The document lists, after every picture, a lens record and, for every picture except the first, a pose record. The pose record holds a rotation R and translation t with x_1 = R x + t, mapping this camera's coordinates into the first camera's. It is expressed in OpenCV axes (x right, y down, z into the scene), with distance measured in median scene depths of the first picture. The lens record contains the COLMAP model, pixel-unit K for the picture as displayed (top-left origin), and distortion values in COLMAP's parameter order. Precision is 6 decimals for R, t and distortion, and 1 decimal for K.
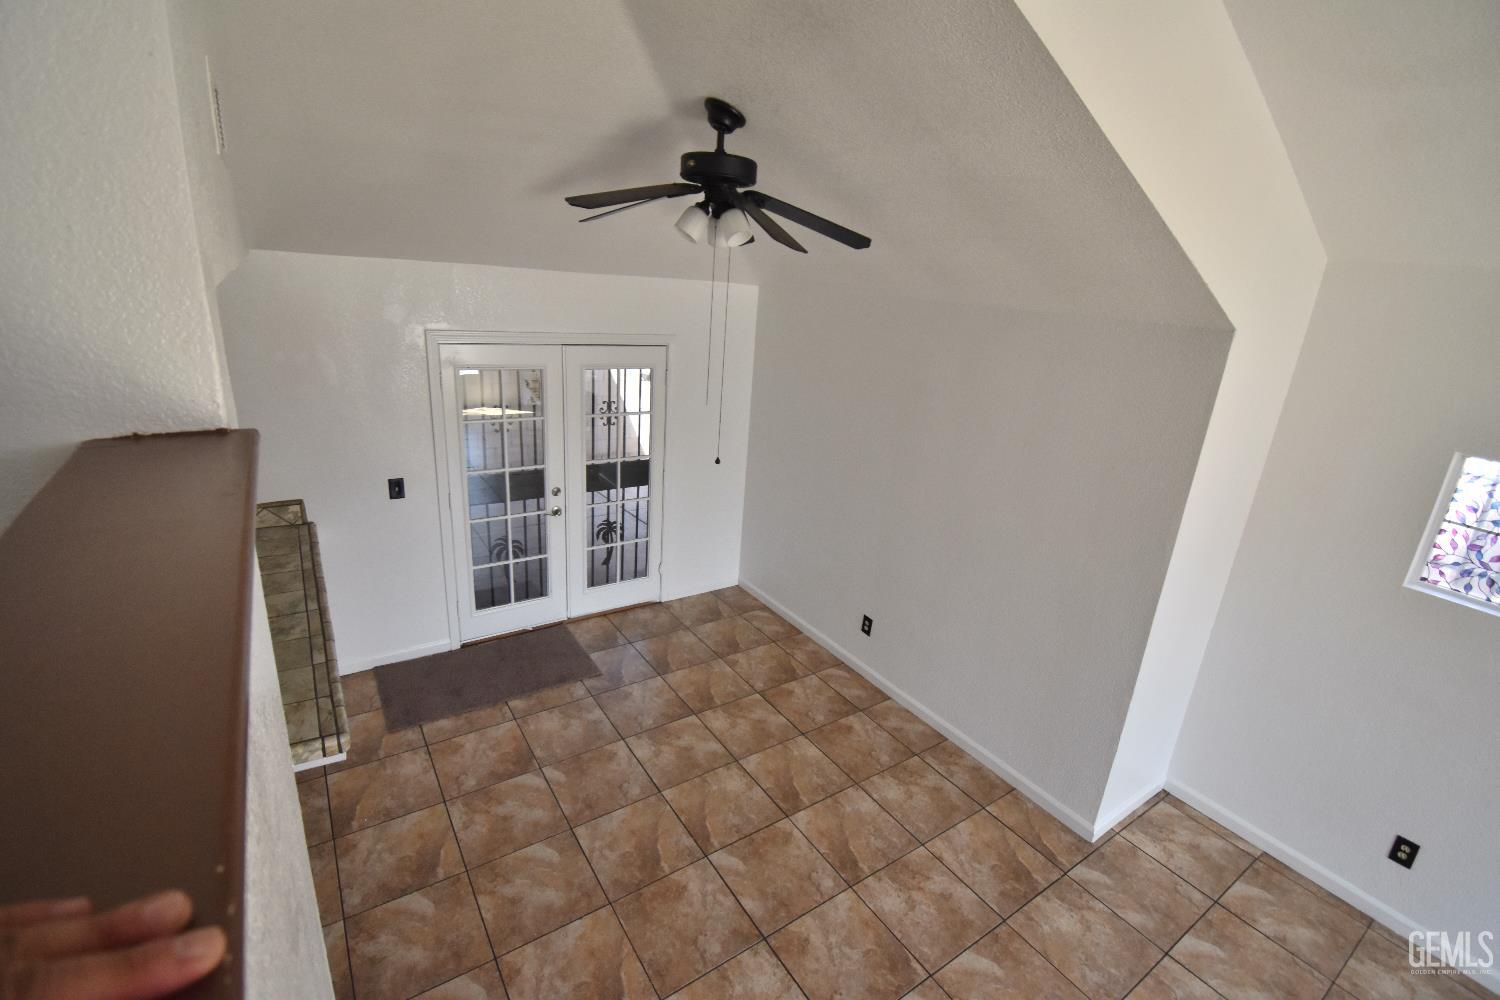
lens RADIAL K [[661.5, 0, 763.9], [0, 661.5, 495.5], [0, 0, 1]] dist [-0.001649, -0.010518]
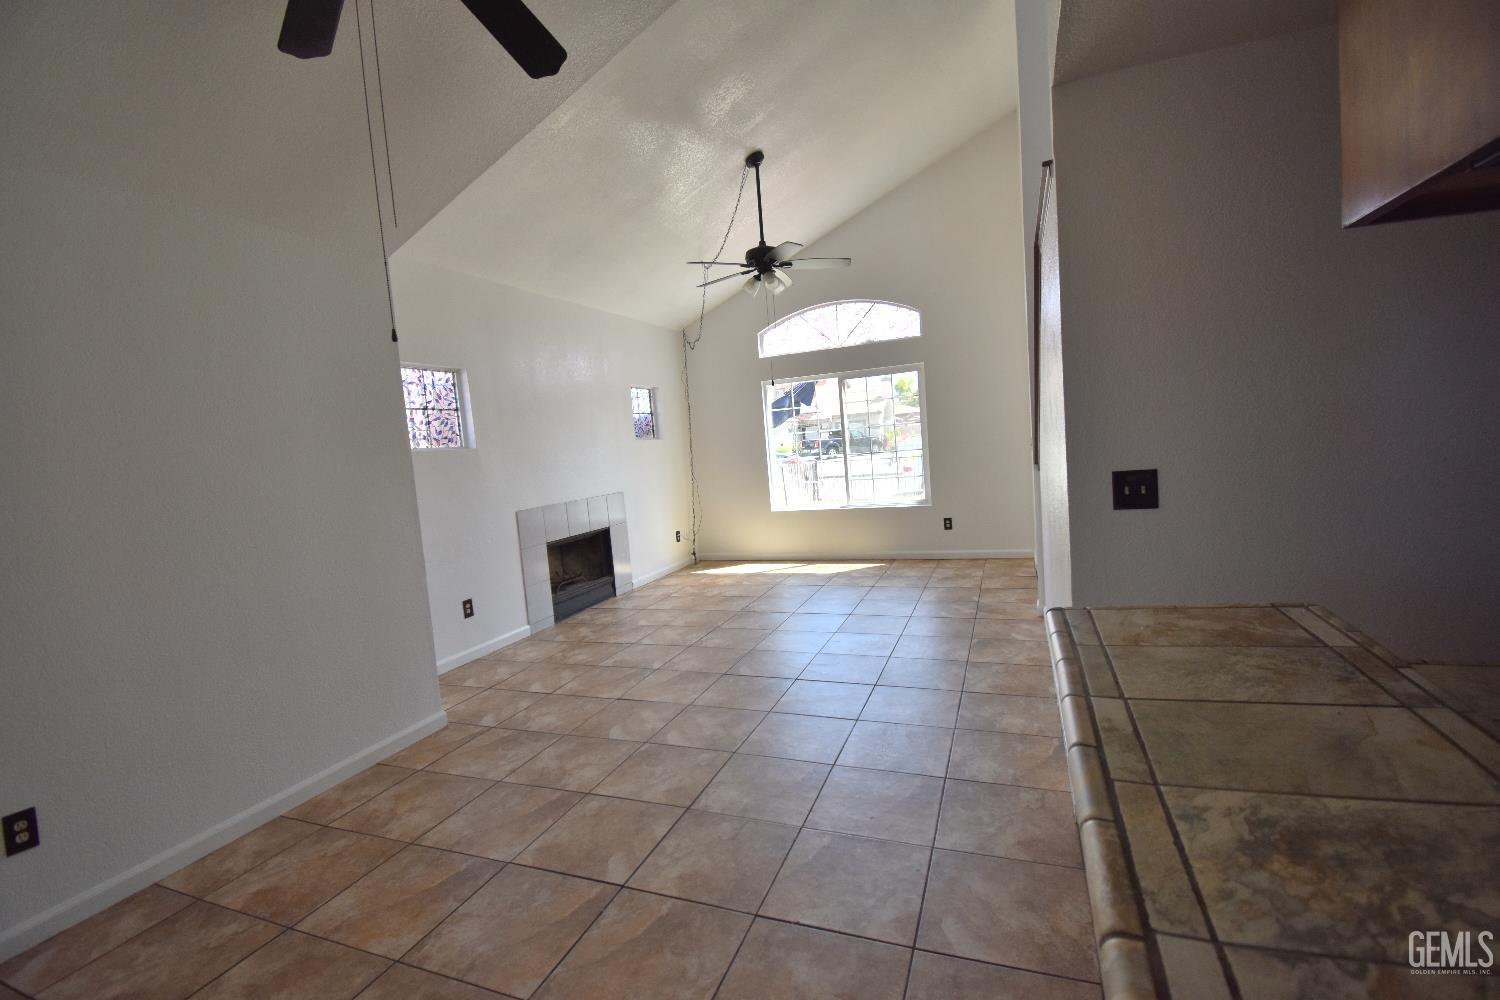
lens RADIAL K [[661.5, 0, 751.1], [0, 661.5, 485.8], [0, 0, 1]] dist [-0.001649, -0.010518]
pose [[-0.555378, -0.093436, 0.826332, -0.597202], [0.287919, 0.910607, 0.296476, -0.013393], [-0.780165, 0.402573, -0.478829, 0.891519]]
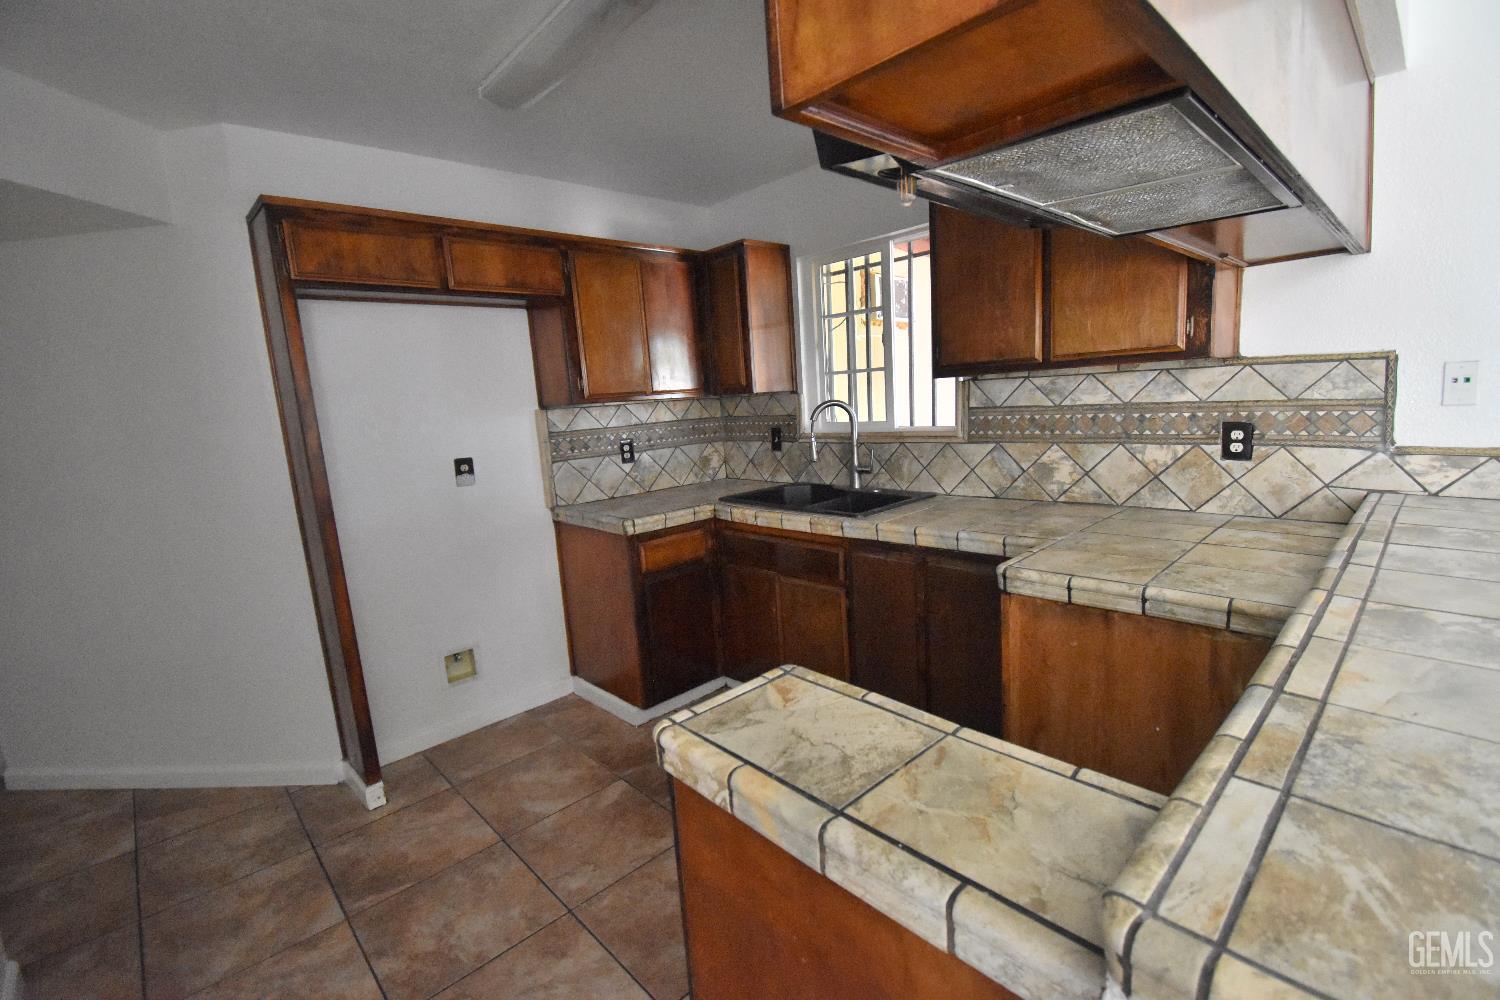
lens RADIAL K [[661.5, 0, 750.1], [0, 661.5, 500.8], [0, 0, 1]] dist [-0.001649, -0.010518]
pose [[0.140873, 0.068839, -0.987632, -0.366211], [-0.232580, 0.971963, 0.034572, 0.159479], [0.962321, 0.224833, 0.152933, 0.414110]]
